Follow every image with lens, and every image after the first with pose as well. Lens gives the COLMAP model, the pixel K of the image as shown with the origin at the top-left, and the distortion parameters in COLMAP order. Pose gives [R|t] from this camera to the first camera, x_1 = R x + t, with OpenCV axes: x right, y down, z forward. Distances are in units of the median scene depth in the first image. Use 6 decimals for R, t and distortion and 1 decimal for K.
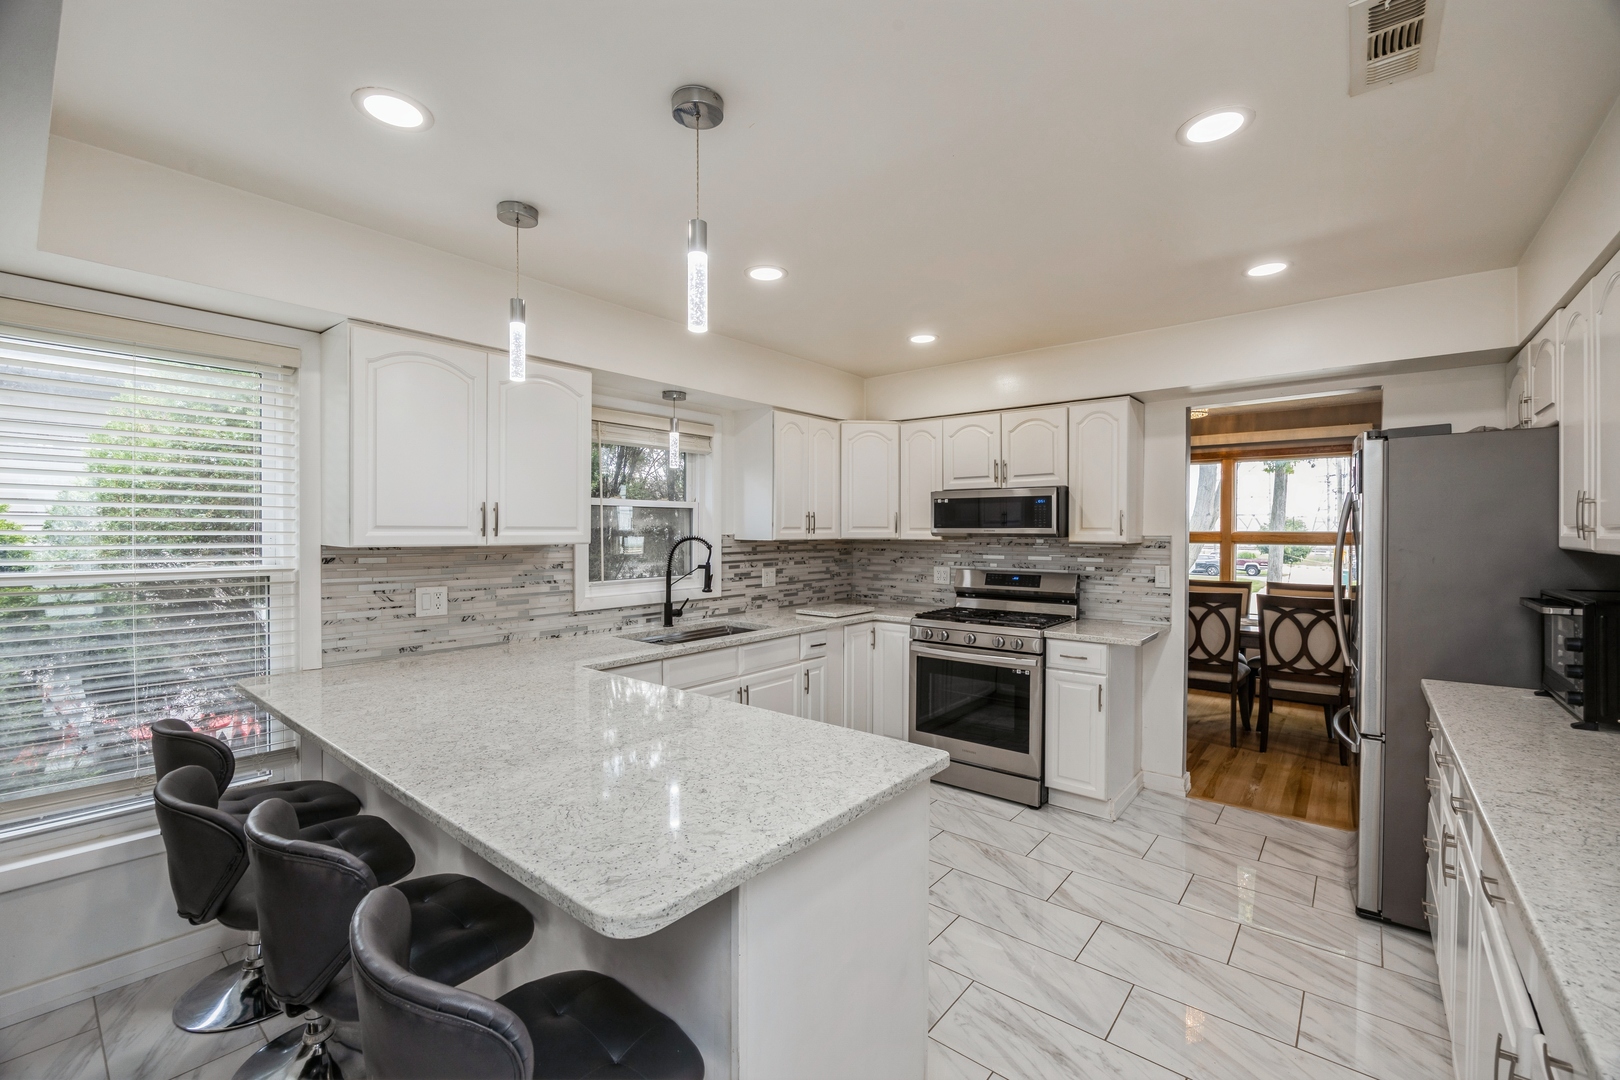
lens RADIAL K [[674.5, 0, 810.7], [0, 674.5, 546.1], [0, 0, 1]] dist [-0.011883, 0.000066]
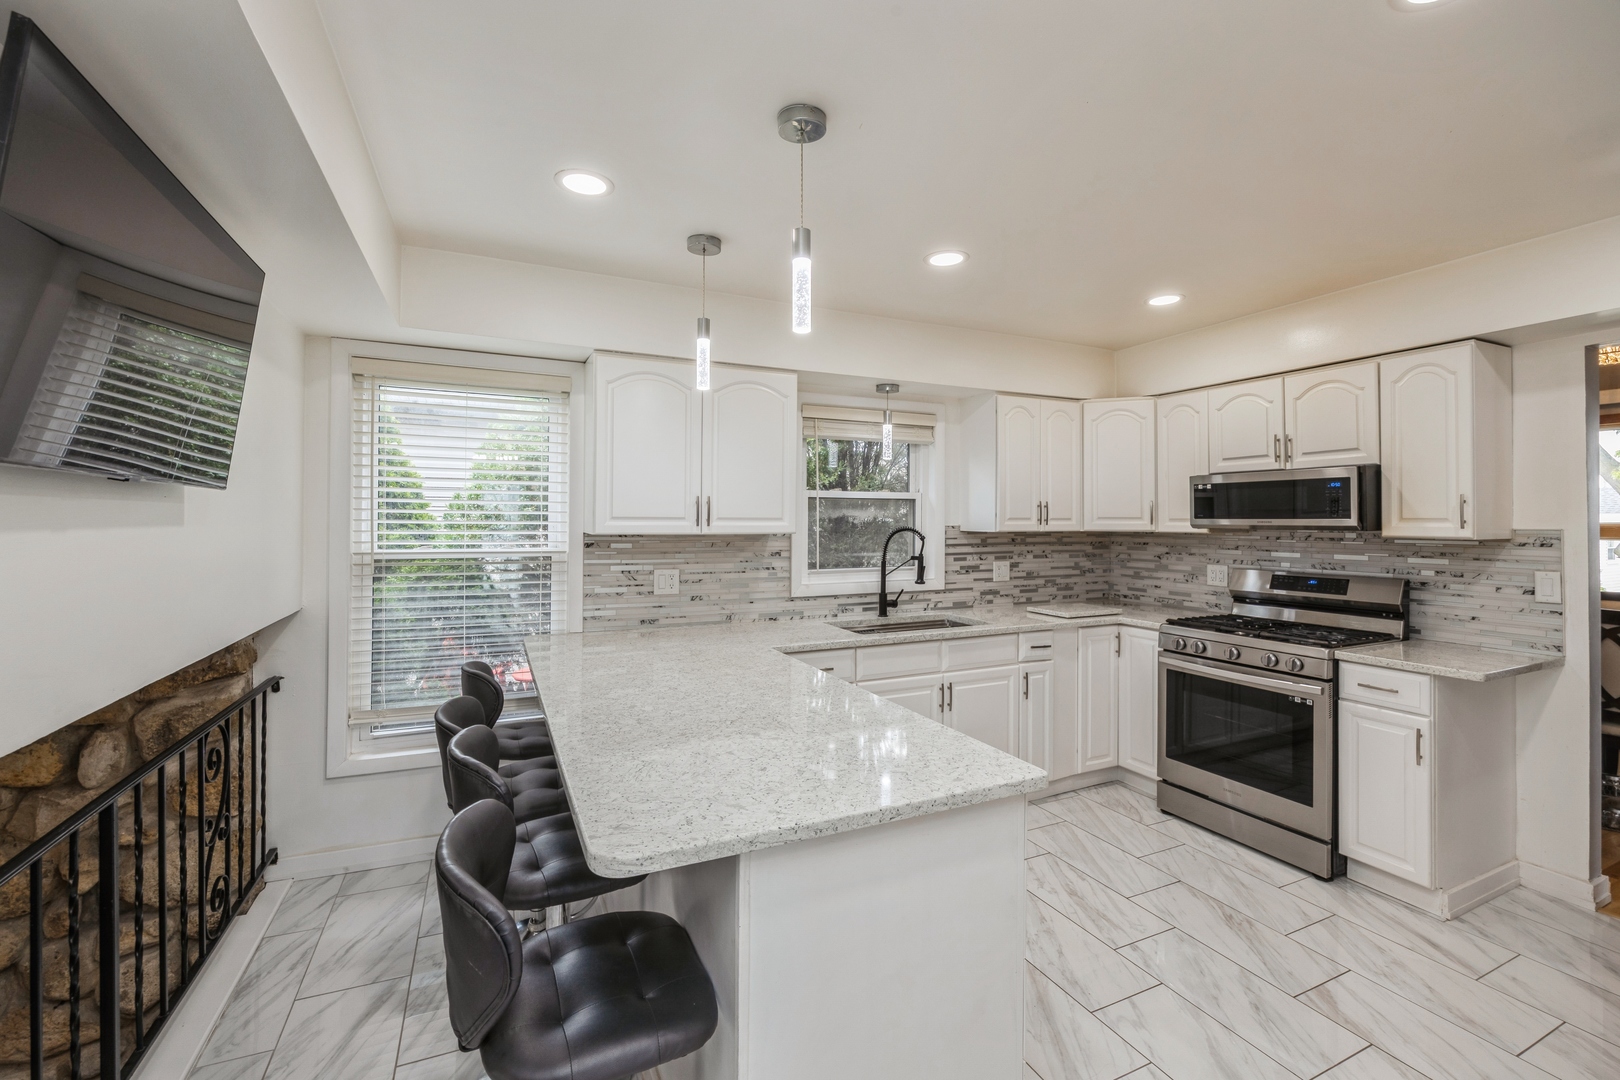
lens RADIAL K [[691.8, 0, 812.1], [0, 691.8, 514.3], [0, 0, 1]] dist [-0.009680, 0.000057]
pose [[0.903239, -0.003094, -0.429126, 0.137059], [-0.011276, 0.999458, -0.030938, -0.000317], [0.428989, 0.032783, 0.902714, 0.017280]]
